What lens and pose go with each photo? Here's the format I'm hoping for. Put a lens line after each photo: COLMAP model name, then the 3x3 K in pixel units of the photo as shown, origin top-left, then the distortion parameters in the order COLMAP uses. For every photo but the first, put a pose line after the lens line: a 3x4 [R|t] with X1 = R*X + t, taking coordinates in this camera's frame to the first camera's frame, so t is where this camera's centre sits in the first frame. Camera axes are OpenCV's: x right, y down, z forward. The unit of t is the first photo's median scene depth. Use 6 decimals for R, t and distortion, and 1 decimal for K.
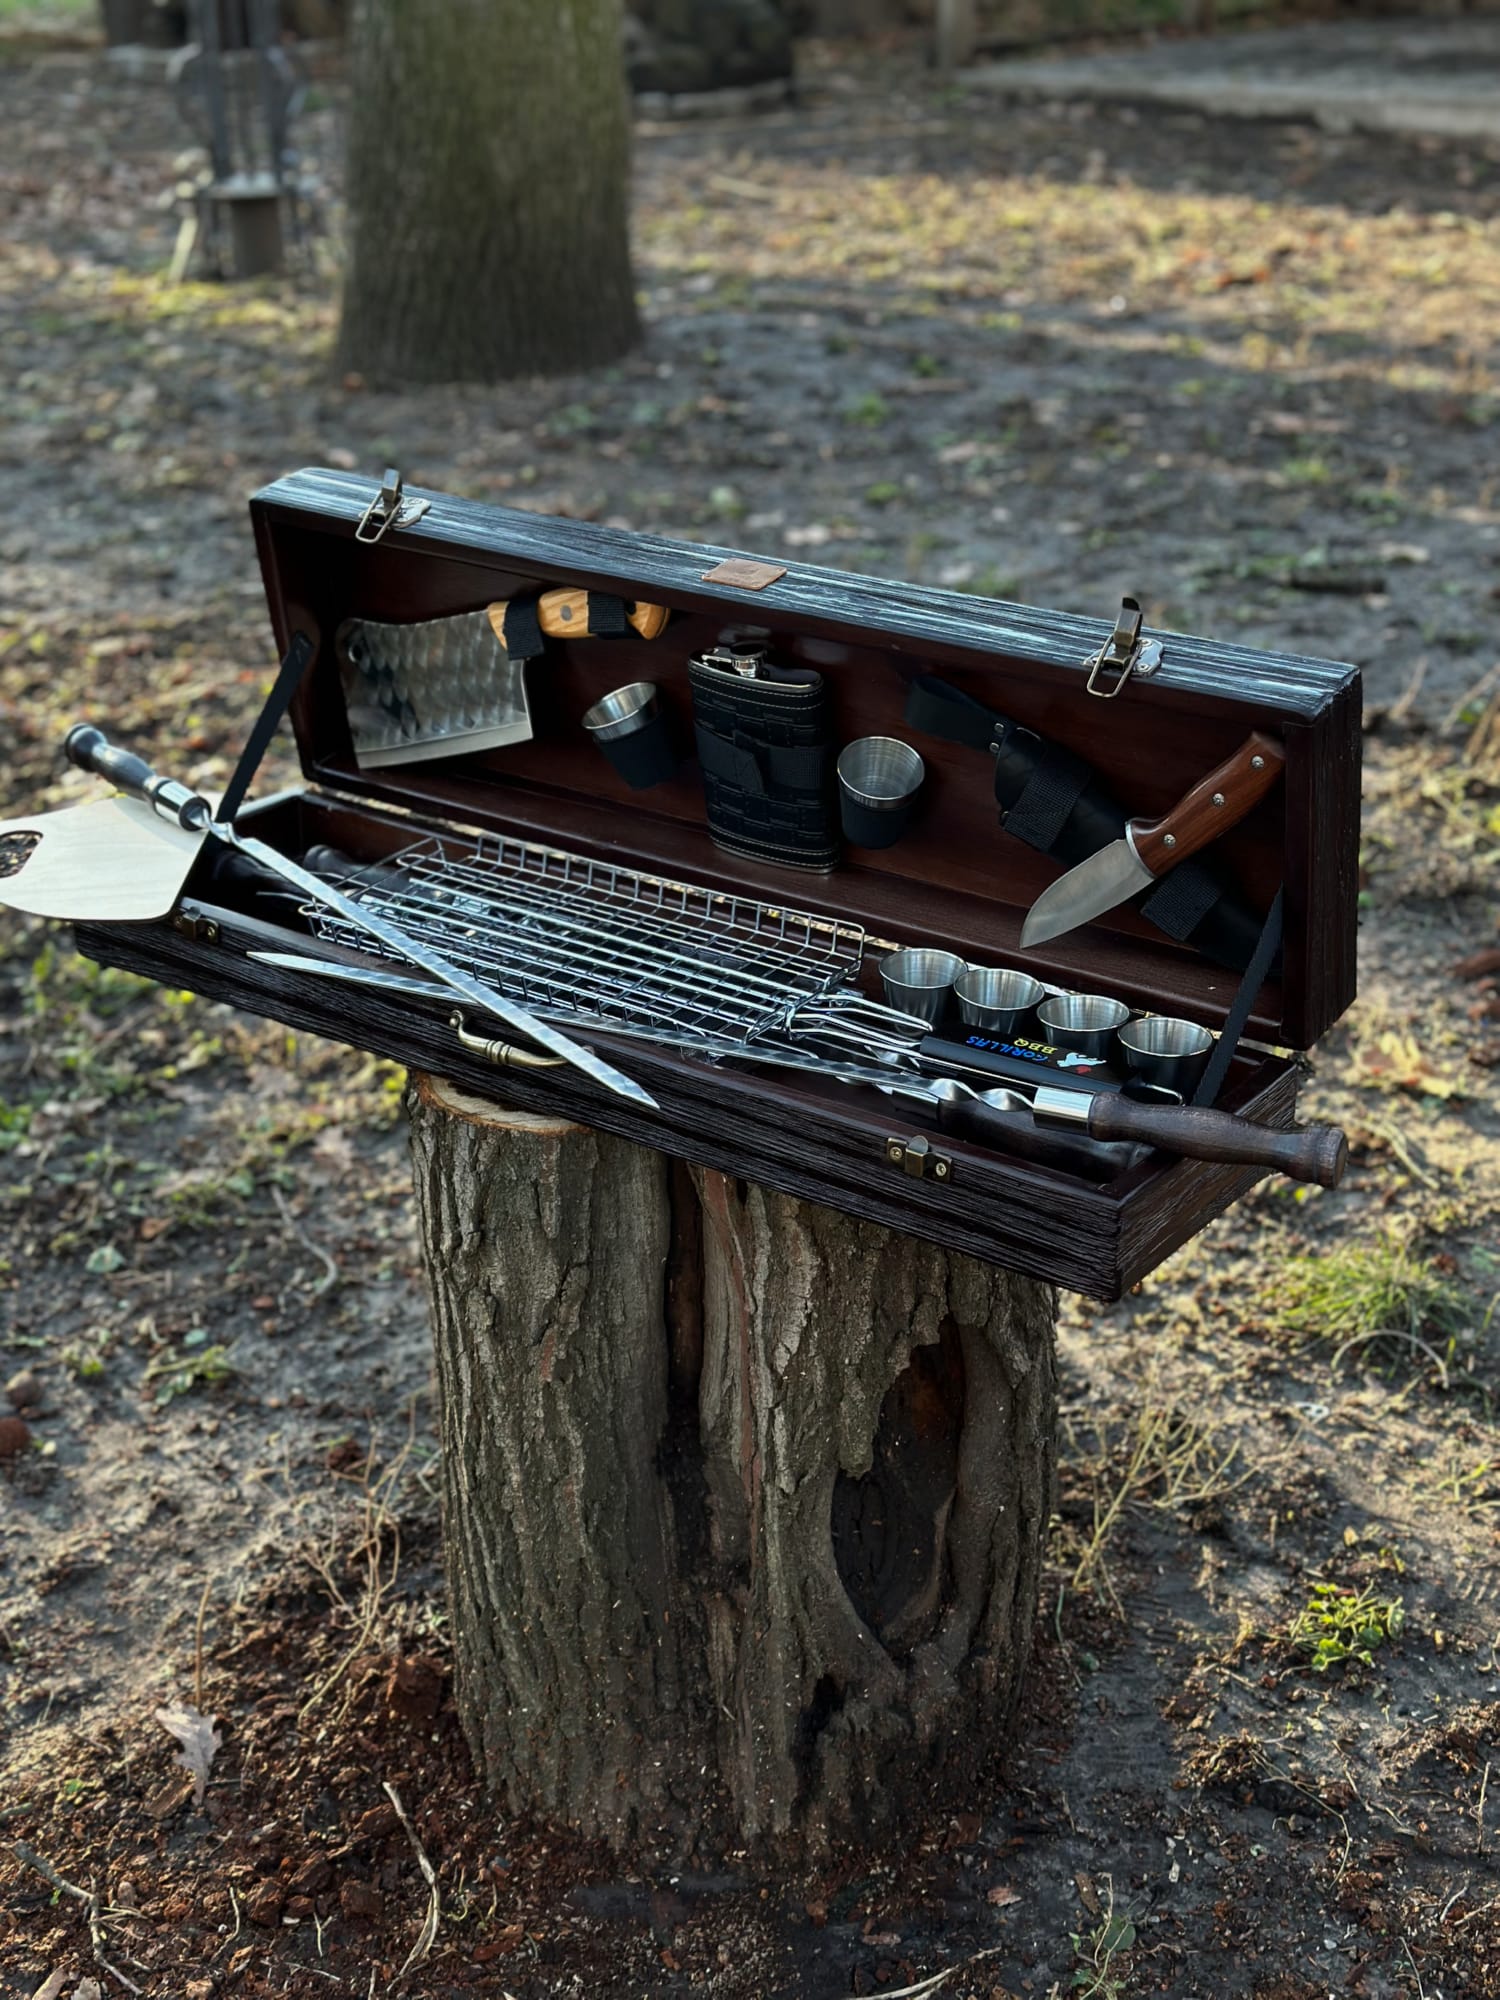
lens RADIAL K [[2765.7, 0, 750.0], [0, 2765.7, 1000.0], [0, 0, 1]] dist [0.203818, -0.375392]
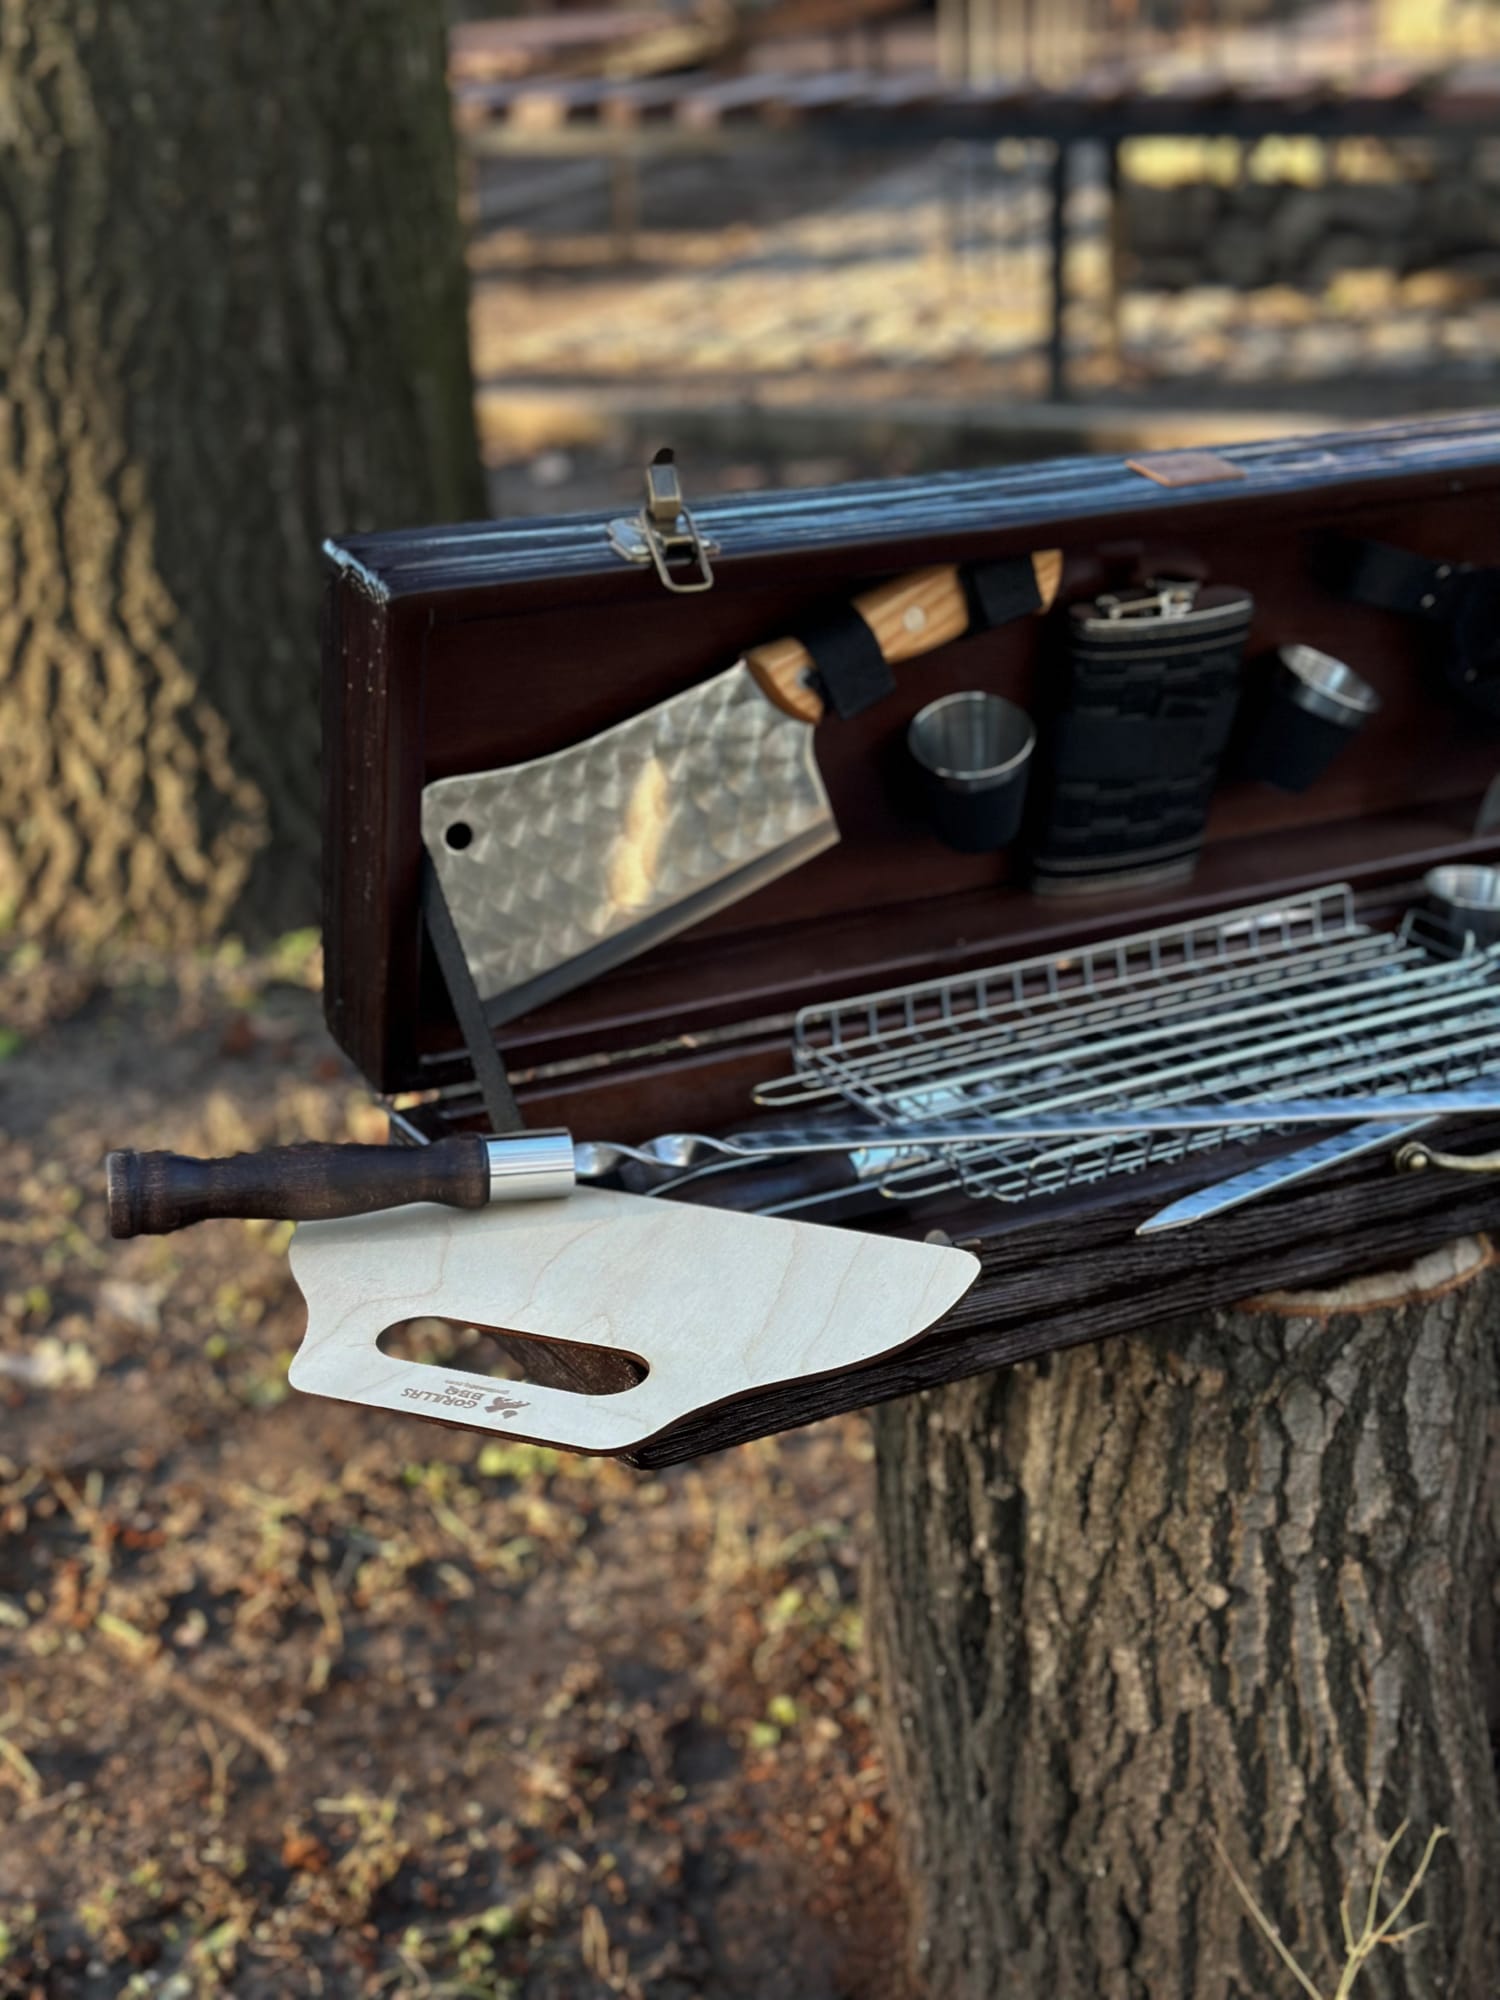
lens RADIAL K [[2765.7, 0, 750.0], [0, 2765.7, 1000.0], [0, 0, 1]] dist [0.203818, -0.375392]
pose [[0.420934, -0.328294, 0.845599, -0.705850], [0.375127, 0.911761, 0.167245, -0.193126], [-0.825890, 0.246808, 0.506943, 0.773574]]
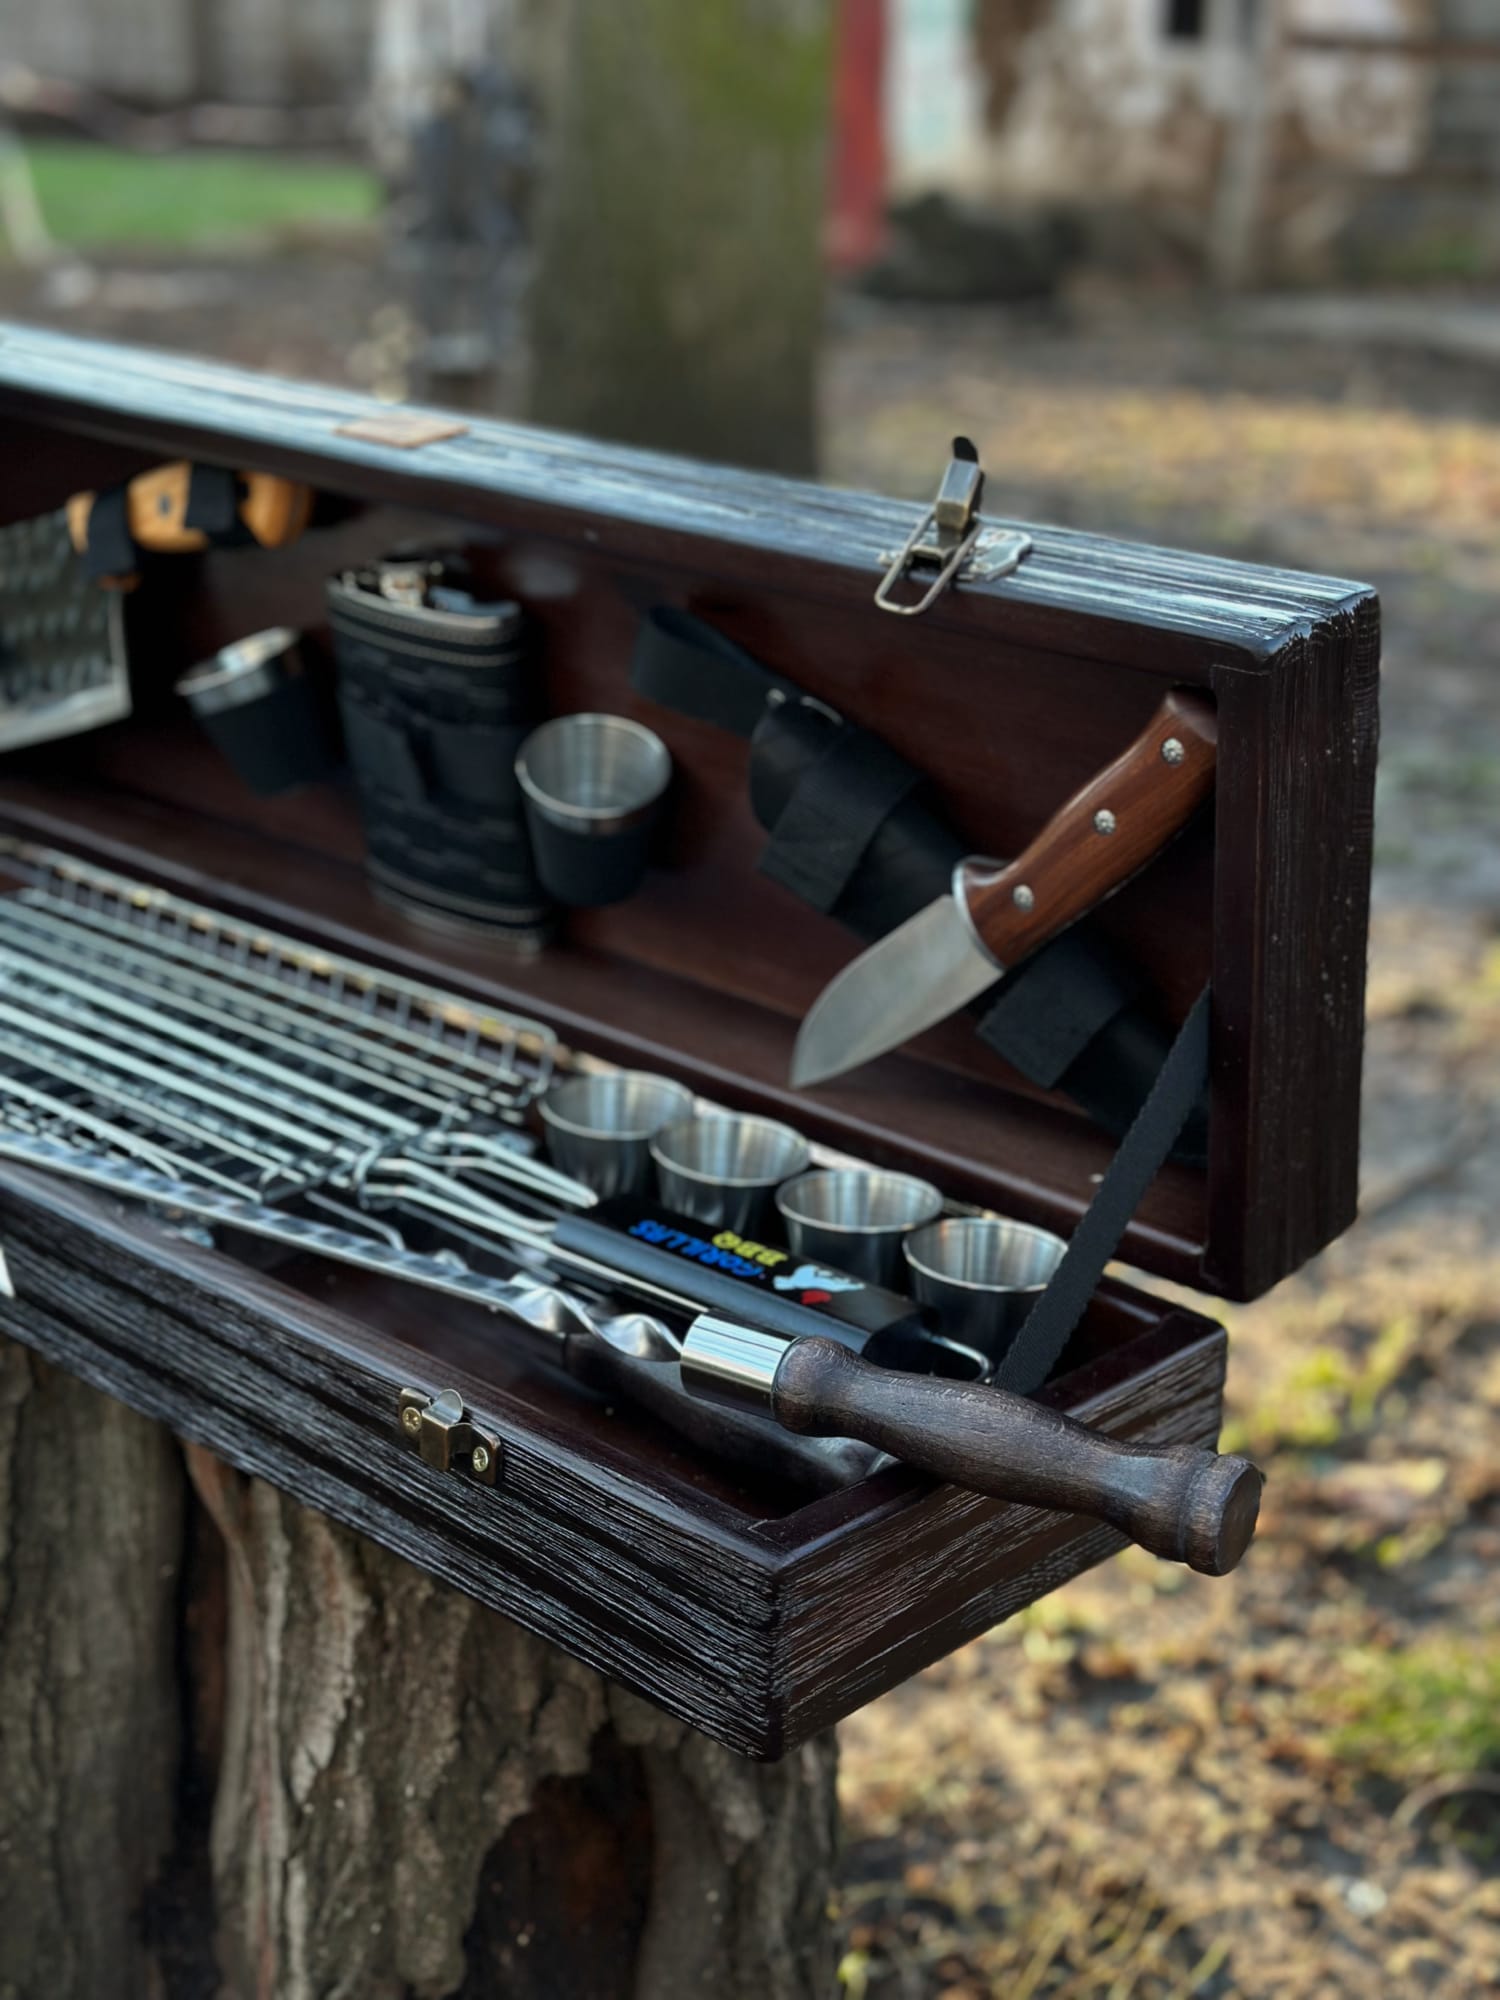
lens RADIAL K [[2765.7, 0, 750.0], [0, 2765.7, 1000.0], [0, 0, 1]] dist [0.203818, -0.375392]
pose [[0.991825, 0.083897, -0.096152, 0.143252], [-0.092462, 0.991787, -0.088375, 0.015524], [0.087948, 0.096543, 0.991436, 0.426150]]
